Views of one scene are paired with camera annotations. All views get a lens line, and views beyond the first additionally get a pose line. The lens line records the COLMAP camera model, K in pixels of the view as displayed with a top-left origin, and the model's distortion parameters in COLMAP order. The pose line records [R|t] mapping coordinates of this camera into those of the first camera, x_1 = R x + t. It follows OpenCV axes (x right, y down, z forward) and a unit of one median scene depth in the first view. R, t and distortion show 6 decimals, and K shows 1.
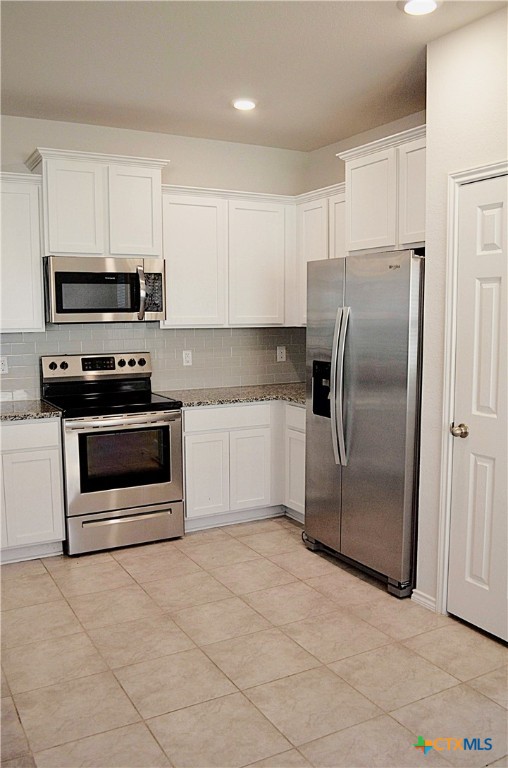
lens RADIAL K [[665.1, 0, 254.0], [0, 665.1, 384.0], [0, 0, 1]] dist [-0.072134, 0.009017]
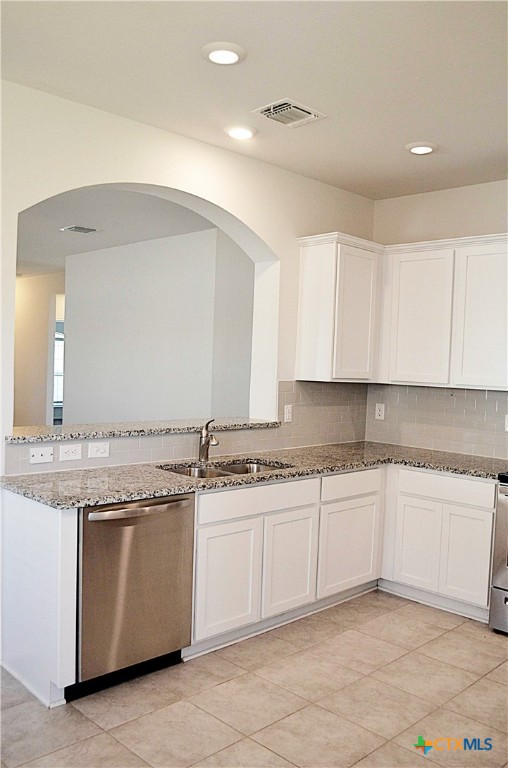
lens RADIAL K [[655.8, 0, 254.0], [0, 655.8, 384.0], [0, 0, 1]] dist [-0.091735, -0.001327]
pose [[0.263049, 0.044363, -0.963762, 0.464317], [-0.139579, 0.990183, 0.007482, -0.040830], [0.954632, 0.132553, 0.266659, 0.365664]]
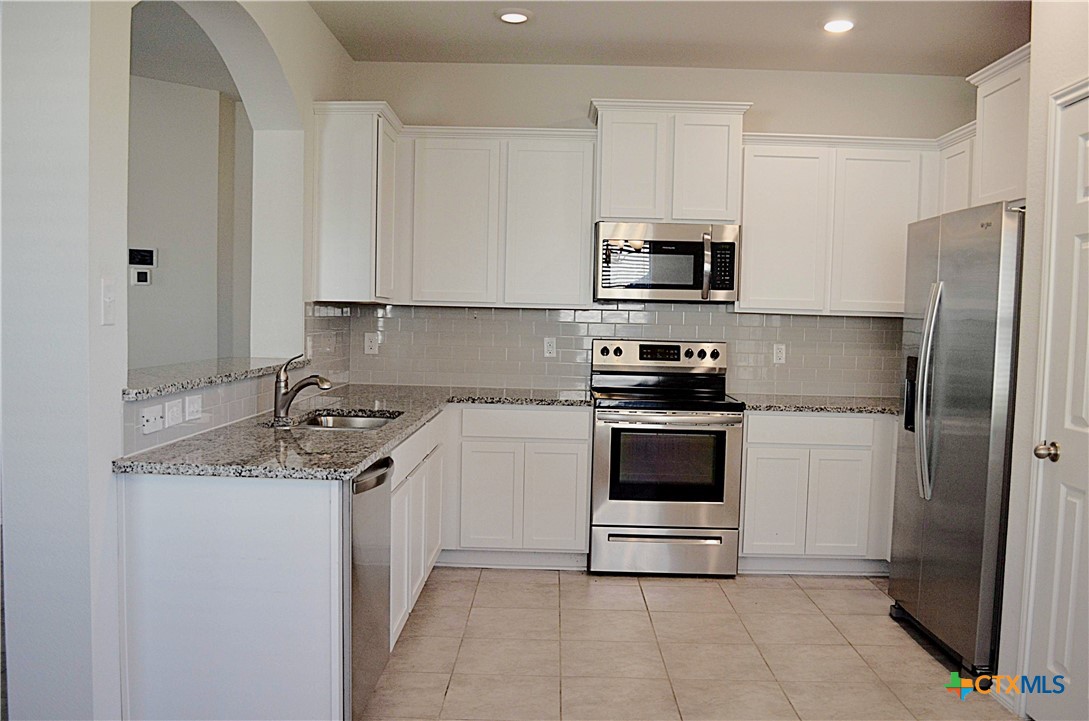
lens RADIAL K [[943.1, 0, 544.5], [0, 943.1, 360.5], [0, 0, 1]] dist [-0.072134, 0.009017]
pose [[0.867331, 0.050654, -0.495147, 0.236031], [-0.082424, 0.995690, -0.042519, 0.043614], [0.490859, 0.077690, 0.867768, -0.090915]]
